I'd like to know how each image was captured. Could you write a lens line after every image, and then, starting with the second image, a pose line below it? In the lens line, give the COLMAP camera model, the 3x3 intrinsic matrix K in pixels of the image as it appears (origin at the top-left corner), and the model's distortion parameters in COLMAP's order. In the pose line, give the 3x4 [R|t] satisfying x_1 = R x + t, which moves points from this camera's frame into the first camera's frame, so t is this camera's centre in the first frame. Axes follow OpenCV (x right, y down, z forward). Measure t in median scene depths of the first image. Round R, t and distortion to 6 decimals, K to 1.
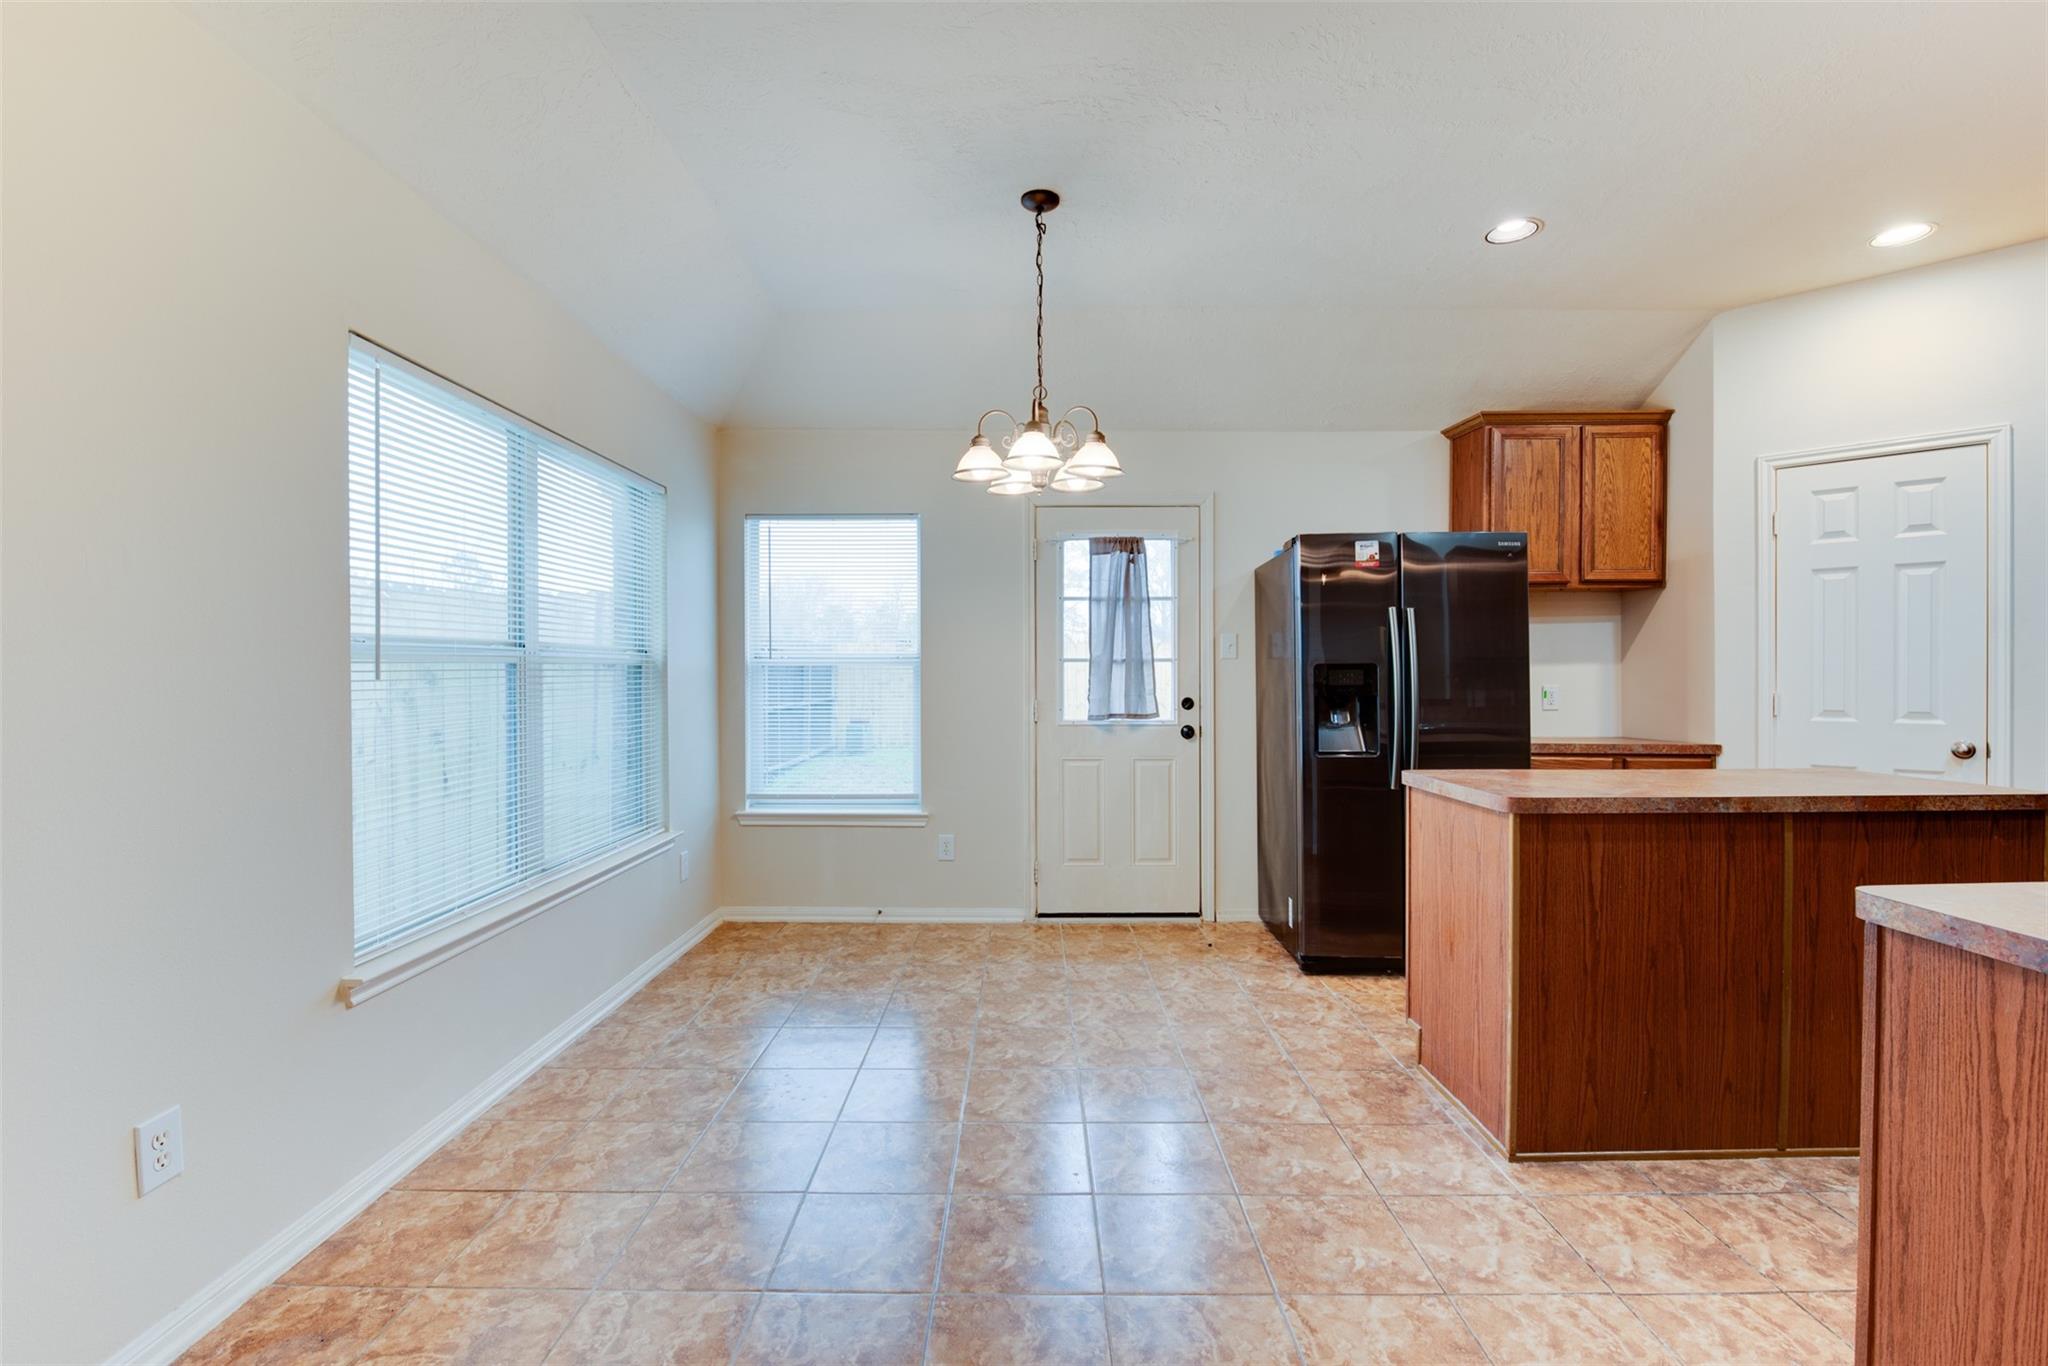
lens RADIAL K [[903.6, 0, 1029.5], [0, 903.6, 679.4], [0, 0, 1]] dist [-0.011742, -0.001271]
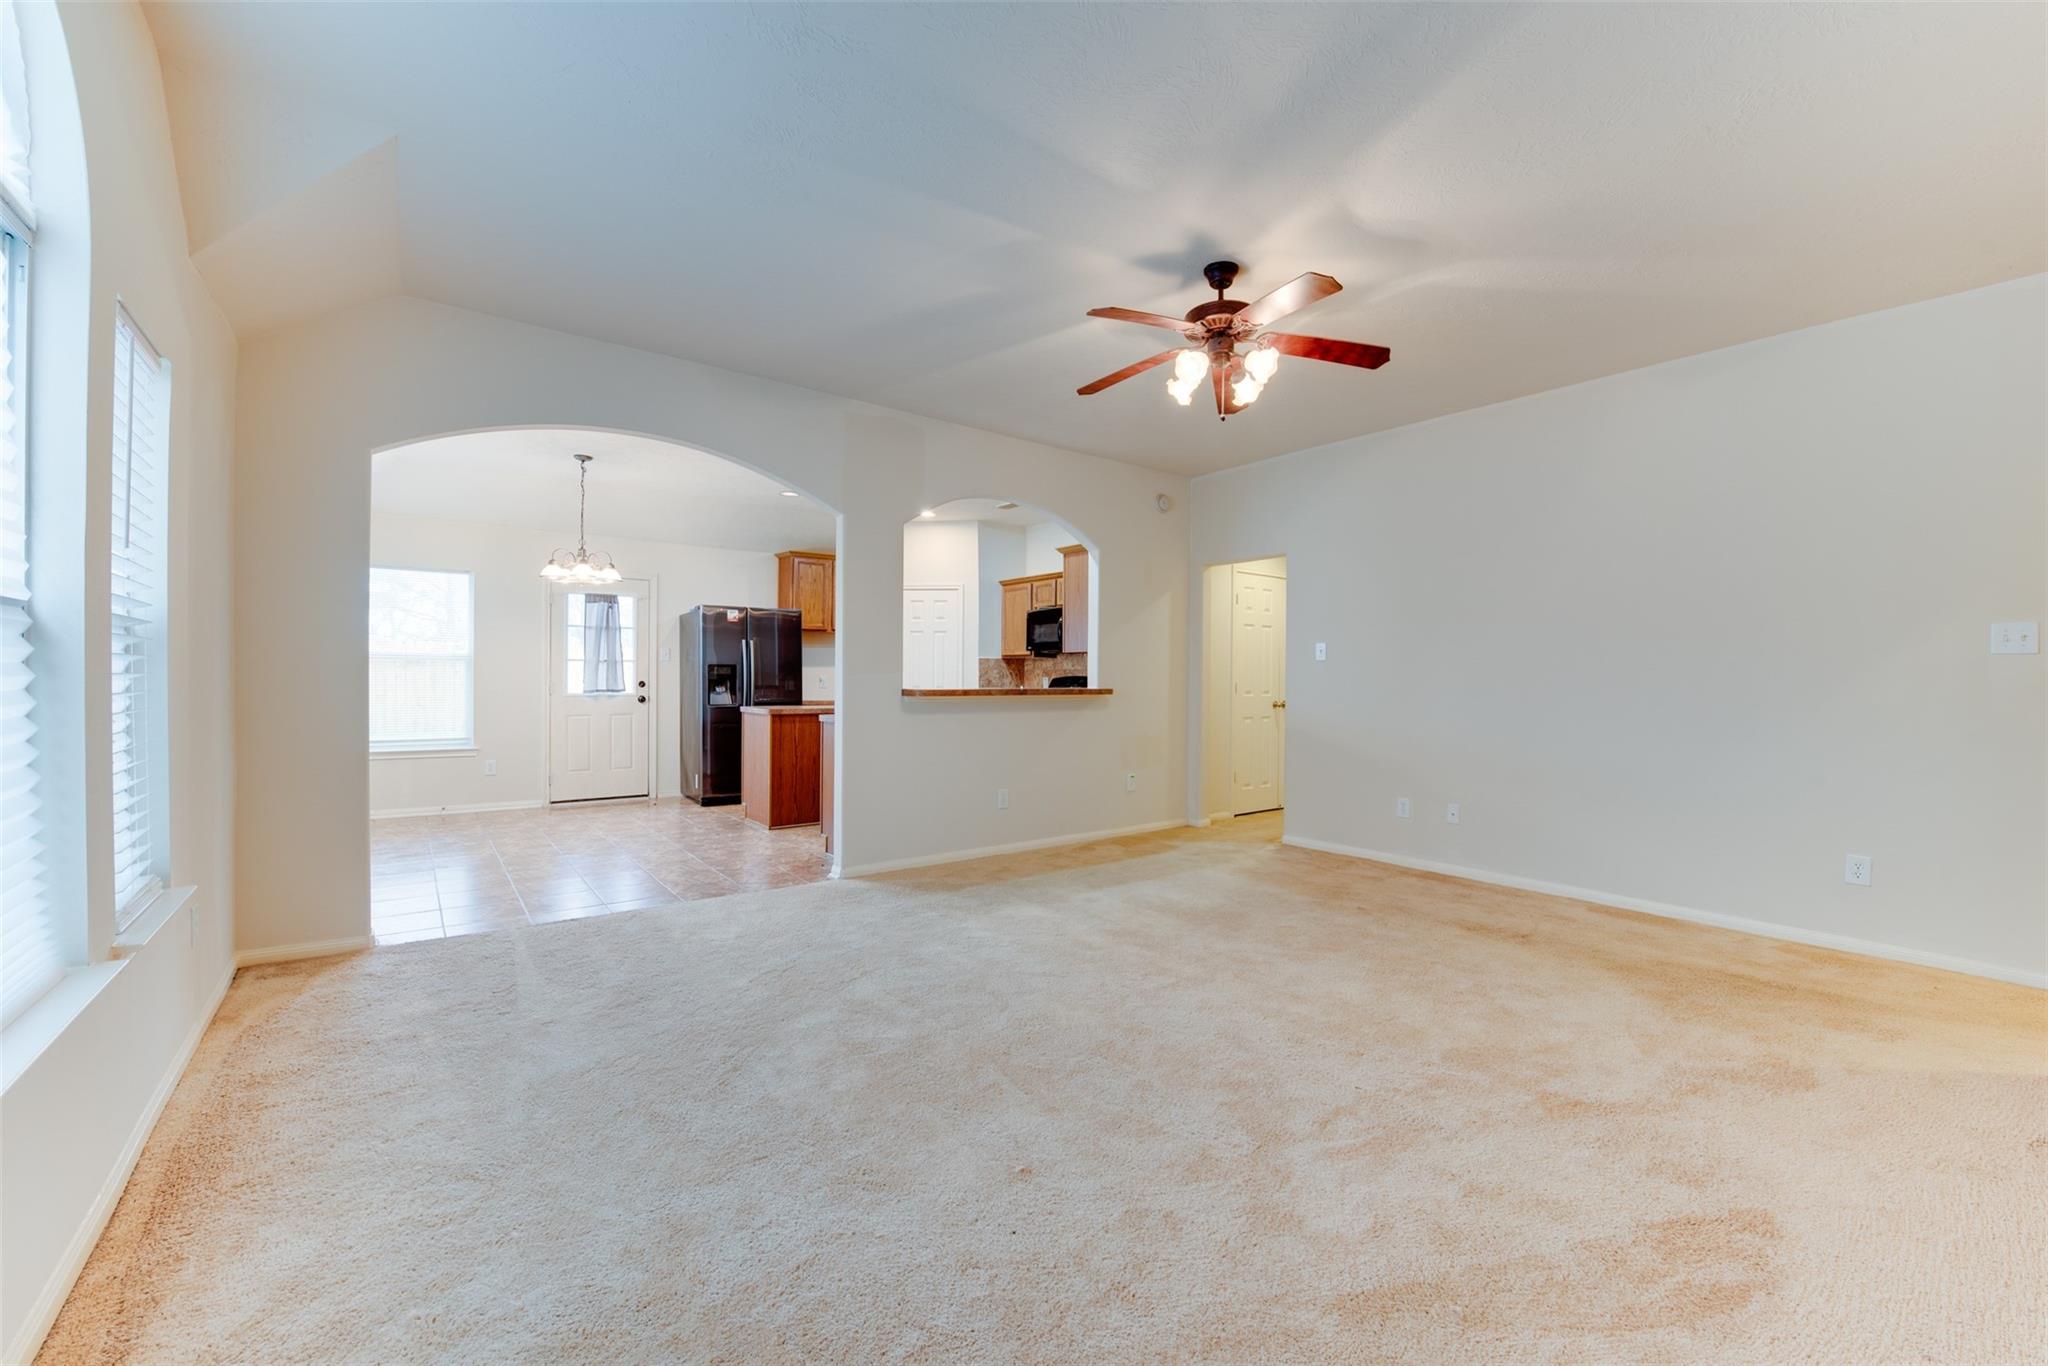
lens RADIAL K [[816.7, 0, 1032.4], [0, 816.7, 683.2], [0, 0, 1]] dist [-0.013816, -0.002559]
pose [[0.789009, 0.005318, 0.614359, -0.257361], [-0.007328, 0.999973, 0.000755, 0.019128], [-0.614338, -0.005097, 0.789027, -0.963464]]
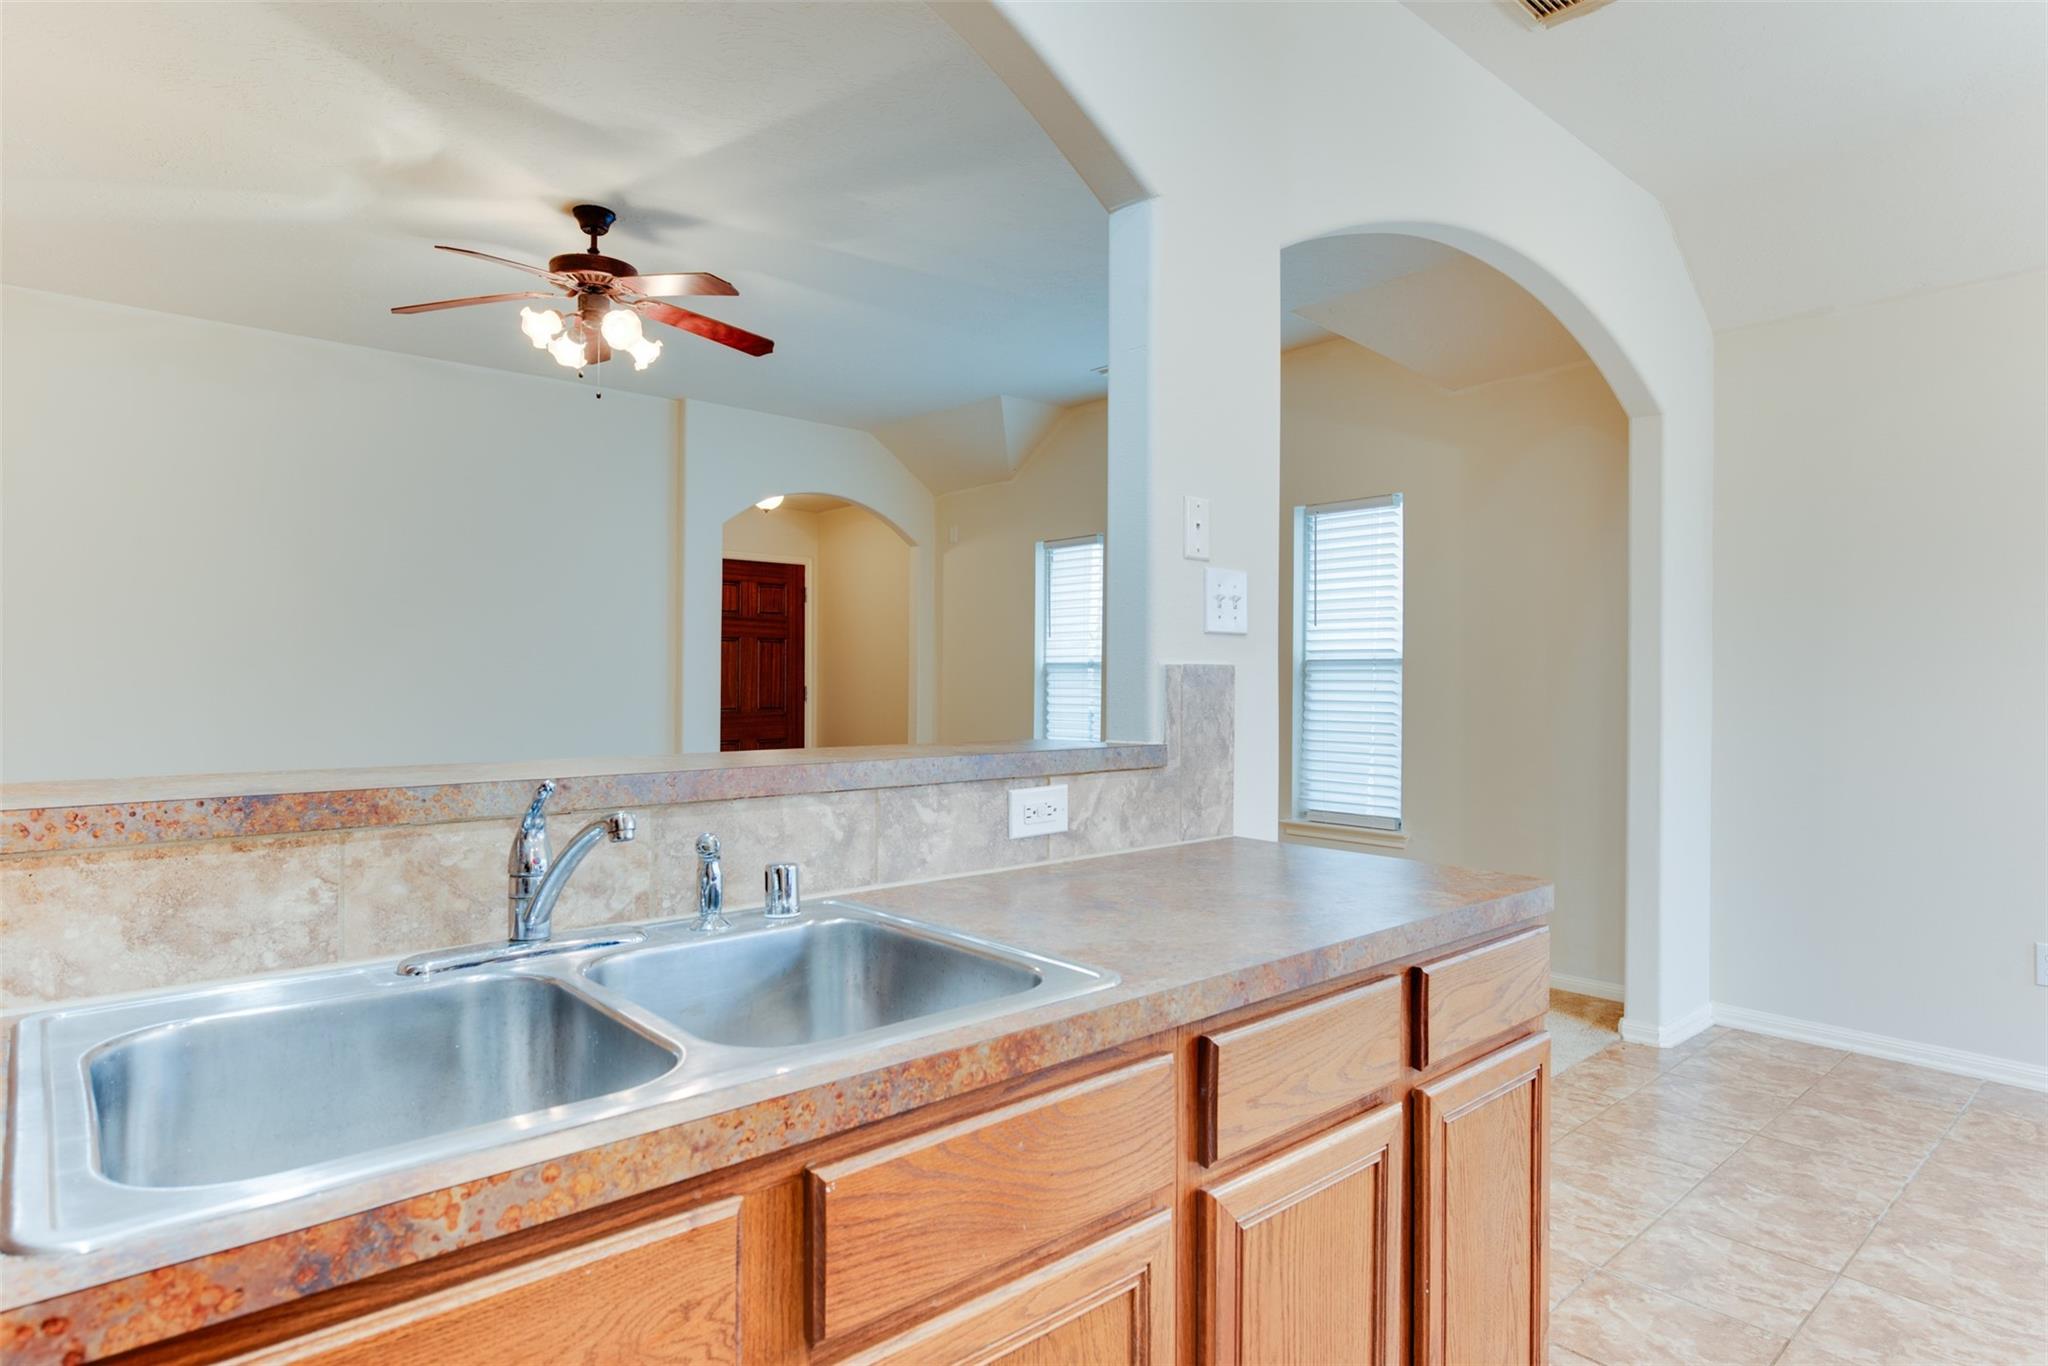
lens RADIAL K [[1122.9, 0, 1030.5], [0, 1122.9, 677.2], [0, 0, 1]] dist [-0.005452, -0.000810]
pose [[-0.747420, -0.001466, -0.664350, 0.734339], [-0.007084, 0.999958, 0.005764, -0.003610], [0.664314, 0.009014, -0.747399, 0.513323]]
